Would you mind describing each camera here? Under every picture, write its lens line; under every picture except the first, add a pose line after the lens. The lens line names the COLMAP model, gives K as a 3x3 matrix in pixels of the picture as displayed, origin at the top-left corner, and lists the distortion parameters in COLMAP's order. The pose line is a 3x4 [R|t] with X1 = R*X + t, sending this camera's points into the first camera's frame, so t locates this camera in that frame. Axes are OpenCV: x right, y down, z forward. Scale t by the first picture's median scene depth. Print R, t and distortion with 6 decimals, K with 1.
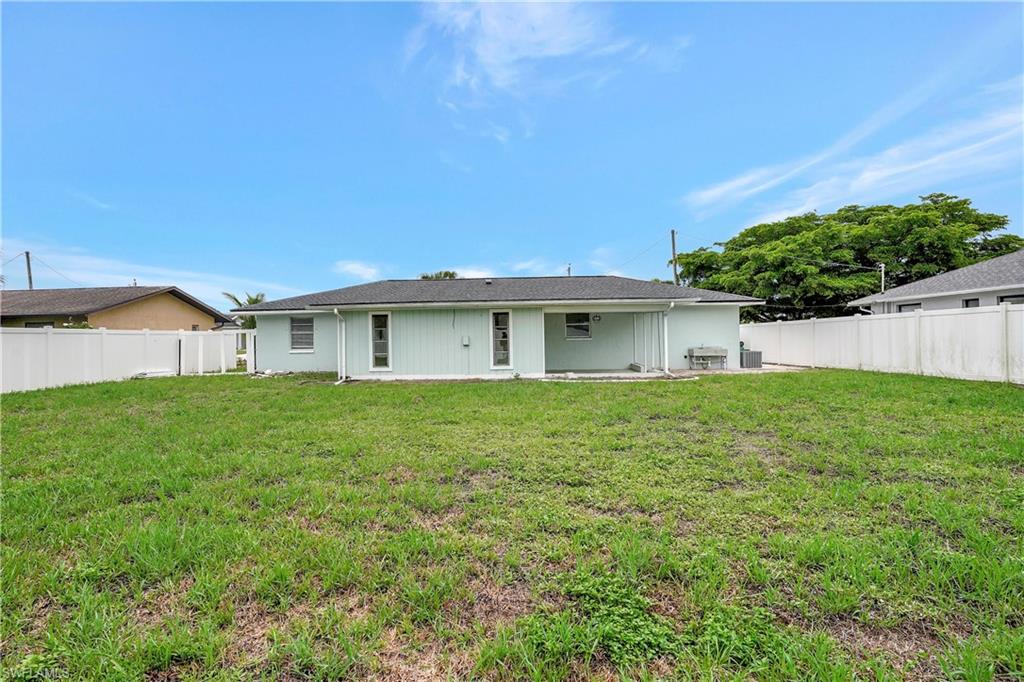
lens RADIAL K [[502.7, 0, 504.5], [0, 502.7, 336.4], [0, 0, 1]] dist [-0.003119, 0.004231]
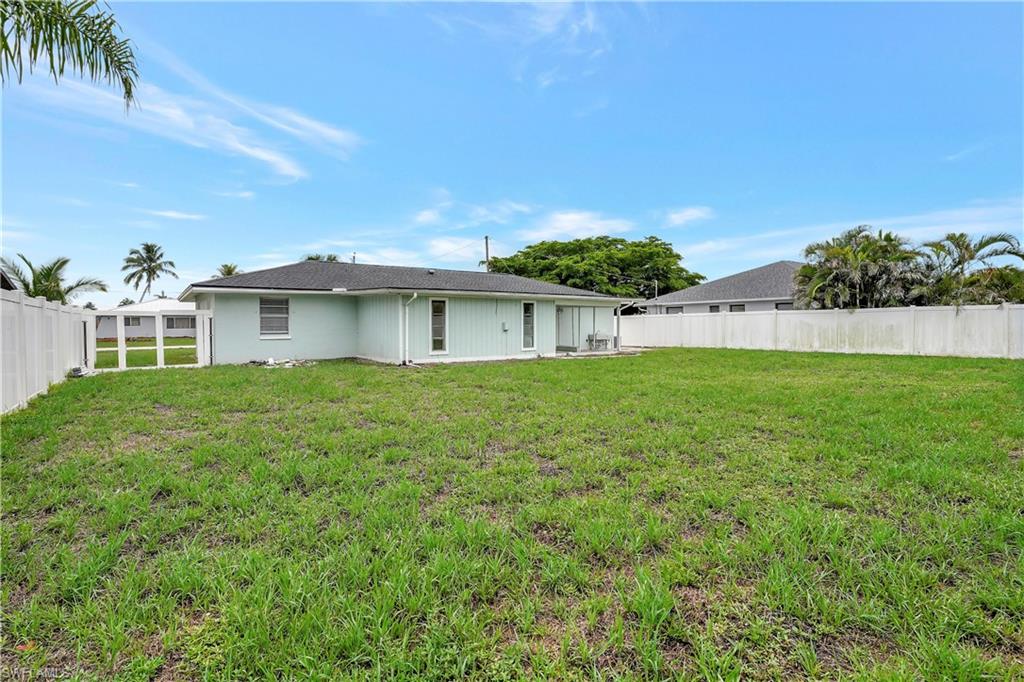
lens RADIAL K [[502.7, 0, 518.6], [0, 502.7, 339.5], [0, 0, 1]] dist [-0.003119, 0.004231]
pose [[0.773614, -0.005126, 0.633637, -0.775943], [-0.008823, 0.999783, 0.018860, 0.016909], [-0.633596, -0.020181, 0.773401, 0.088052]]
